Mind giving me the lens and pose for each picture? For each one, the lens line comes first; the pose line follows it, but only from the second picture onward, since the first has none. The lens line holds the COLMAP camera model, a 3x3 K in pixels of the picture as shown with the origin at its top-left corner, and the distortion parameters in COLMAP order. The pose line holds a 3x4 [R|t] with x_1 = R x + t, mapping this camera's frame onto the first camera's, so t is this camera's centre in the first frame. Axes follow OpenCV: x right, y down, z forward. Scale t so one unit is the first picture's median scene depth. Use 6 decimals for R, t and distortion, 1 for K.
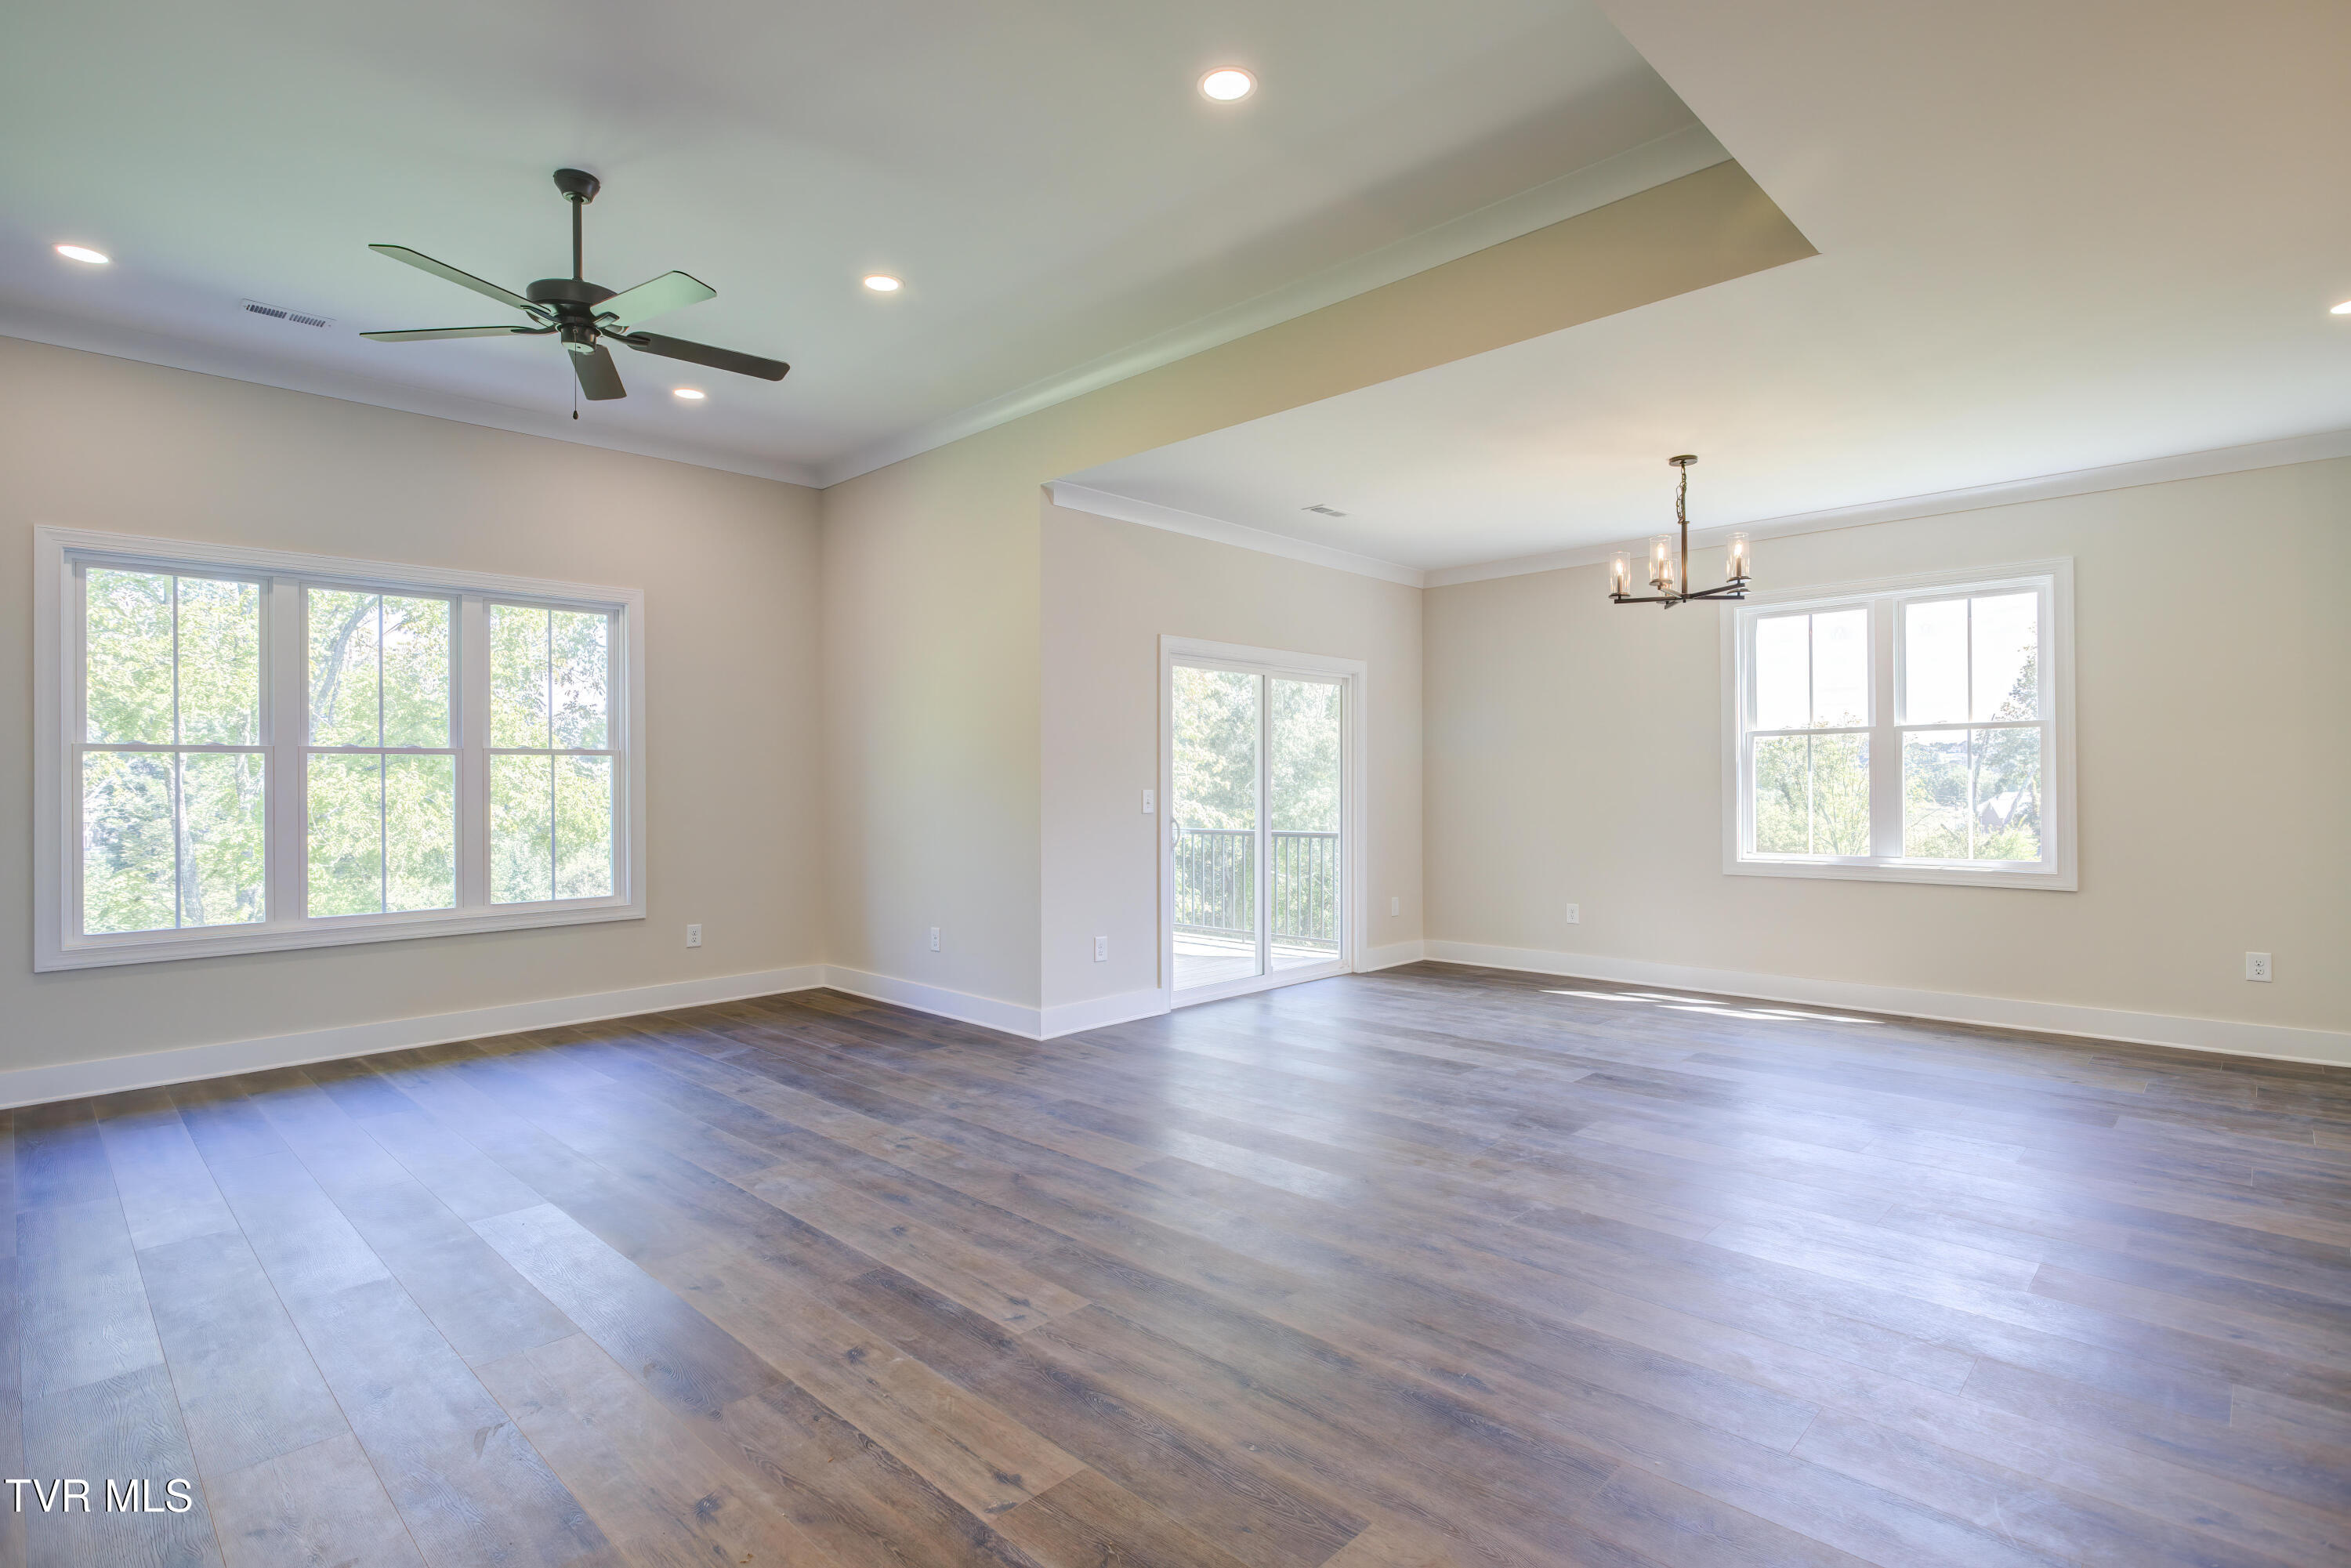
lens RADIAL K [[1144.3, 0, 1169.4], [0, 1144.3, 784.6], [0, 0, 1]] dist [-0.009884, 0.003175]
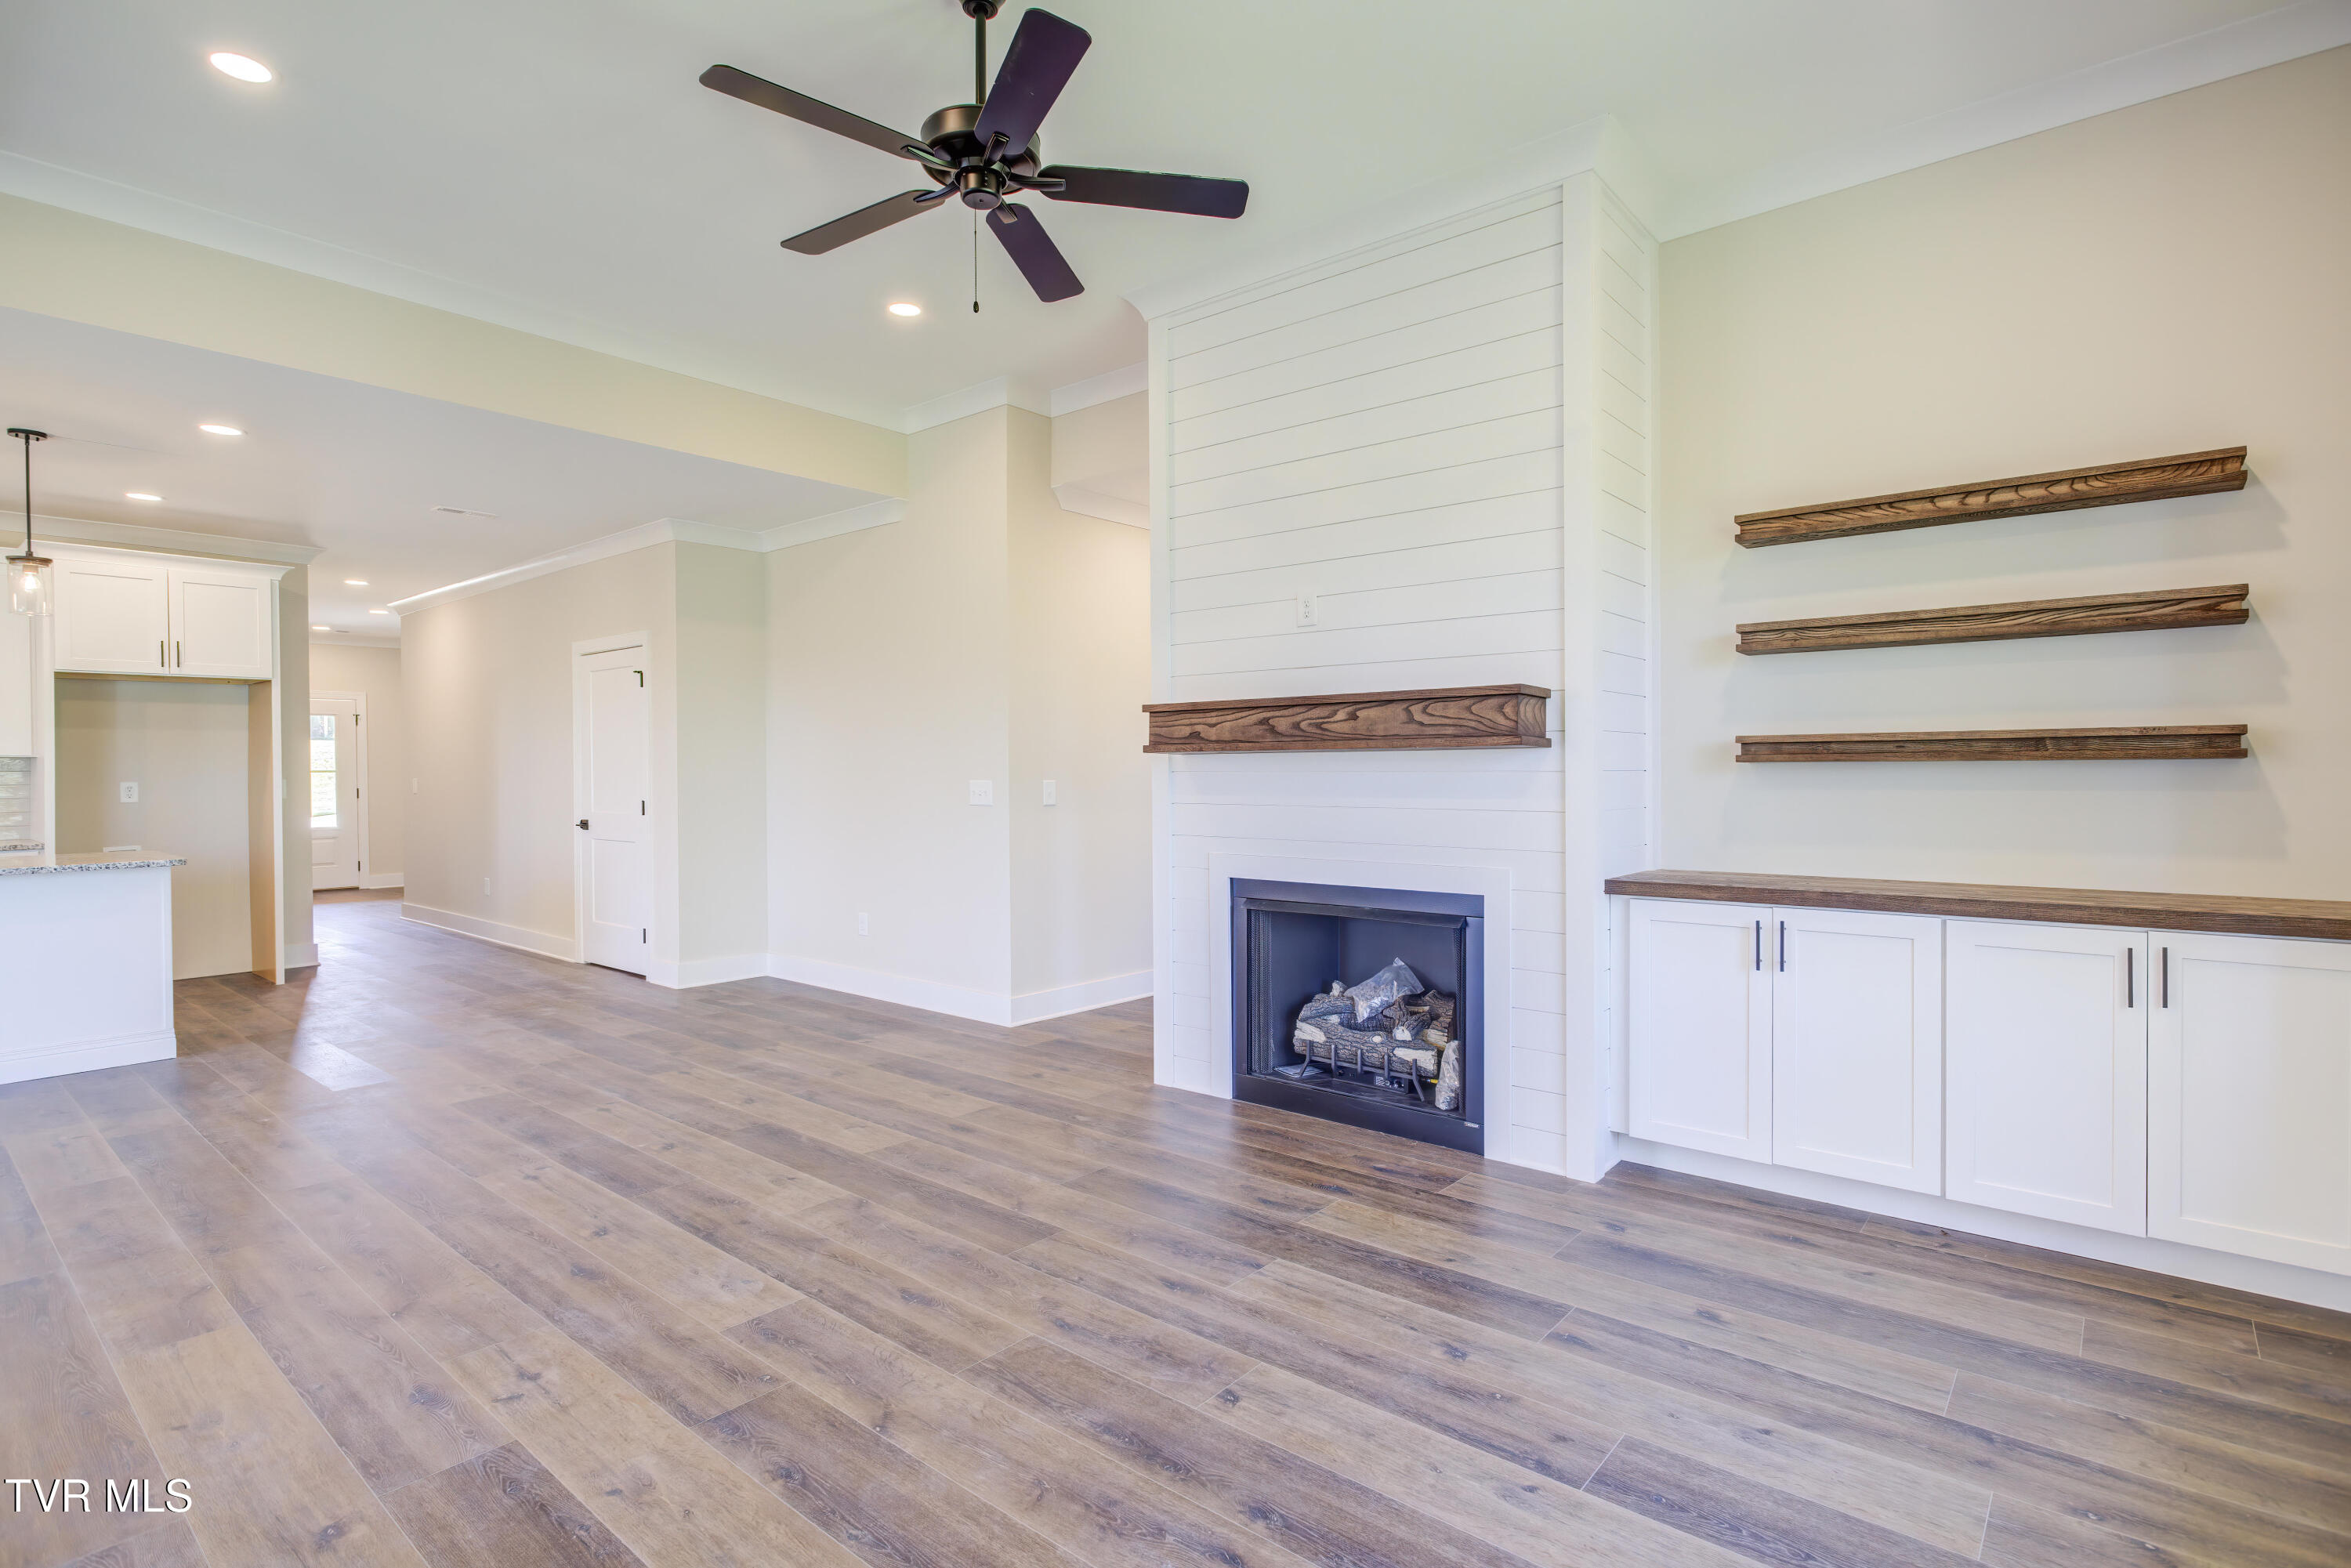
lens RADIAL K [[1144.3, 0, 1179.5], [0, 1144.3, 776.5], [0, 0, 1]] dist [-0.009884, 0.003175]
pose [[-0.996992, 0.013848, -0.076251, -0.569316], [0.013278, 0.999880, 0.007969, -0.000272], [0.076352, 0.006933, -0.997057, 1.729390]]
